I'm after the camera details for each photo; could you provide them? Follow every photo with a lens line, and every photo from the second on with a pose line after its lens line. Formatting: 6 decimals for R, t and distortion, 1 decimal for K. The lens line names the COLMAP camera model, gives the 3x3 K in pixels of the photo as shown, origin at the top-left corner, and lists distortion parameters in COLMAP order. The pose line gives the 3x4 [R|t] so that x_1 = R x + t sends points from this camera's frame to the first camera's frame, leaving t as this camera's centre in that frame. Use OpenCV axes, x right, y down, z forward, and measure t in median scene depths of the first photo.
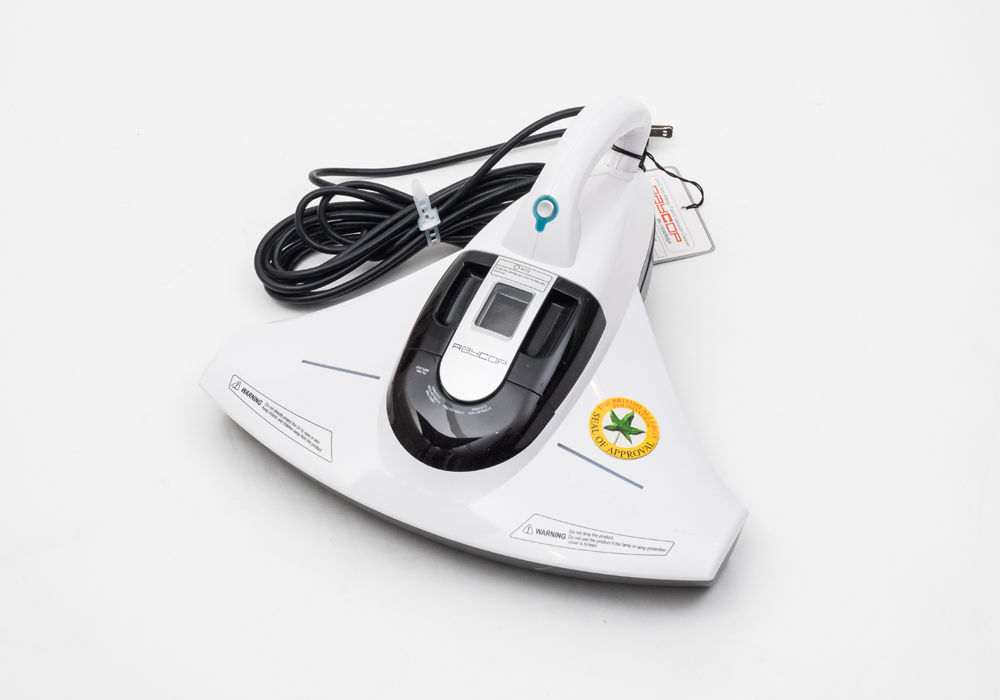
lens RADIAL K [[2614.7, 0, 500.0], [0, 2614.7, 350.0], [0, 0, 1]] dist [-0.005721, 0.296195]
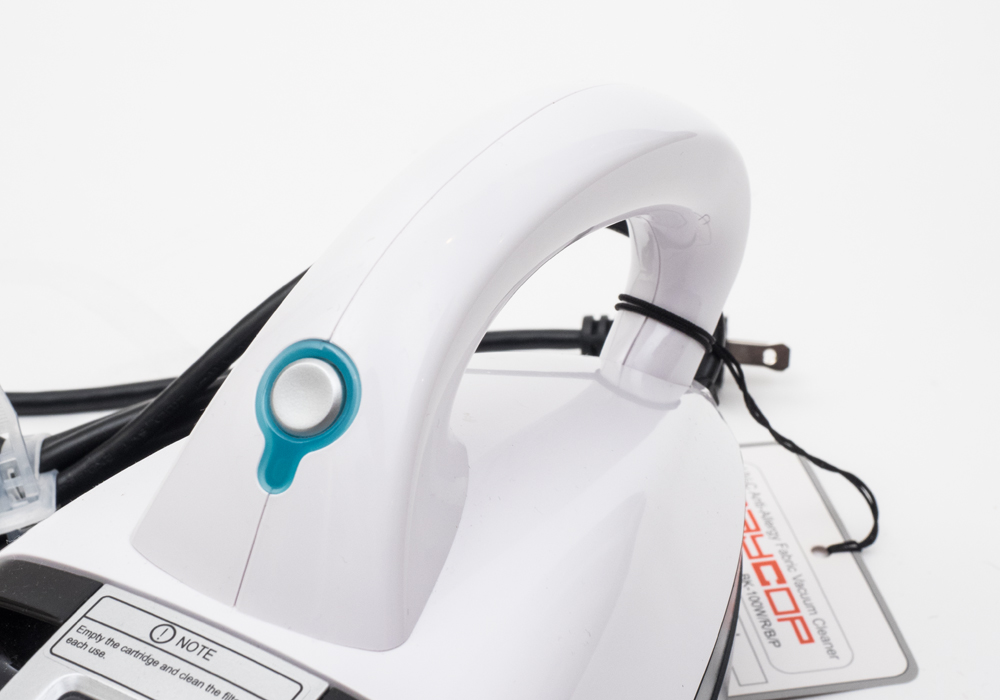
lens RADIAL K [[2212.6, 0, 500.0], [0, 2212.6, 350.0], [0, 0, 1]] dist [-0.038011, 0.133668]
pose [[0.996816, 0.072772, -0.032601, 0.040999], [-0.078124, 0.973163, -0.216448, -0.015958], [0.015975, 0.218306, 0.975750, 0.803709]]
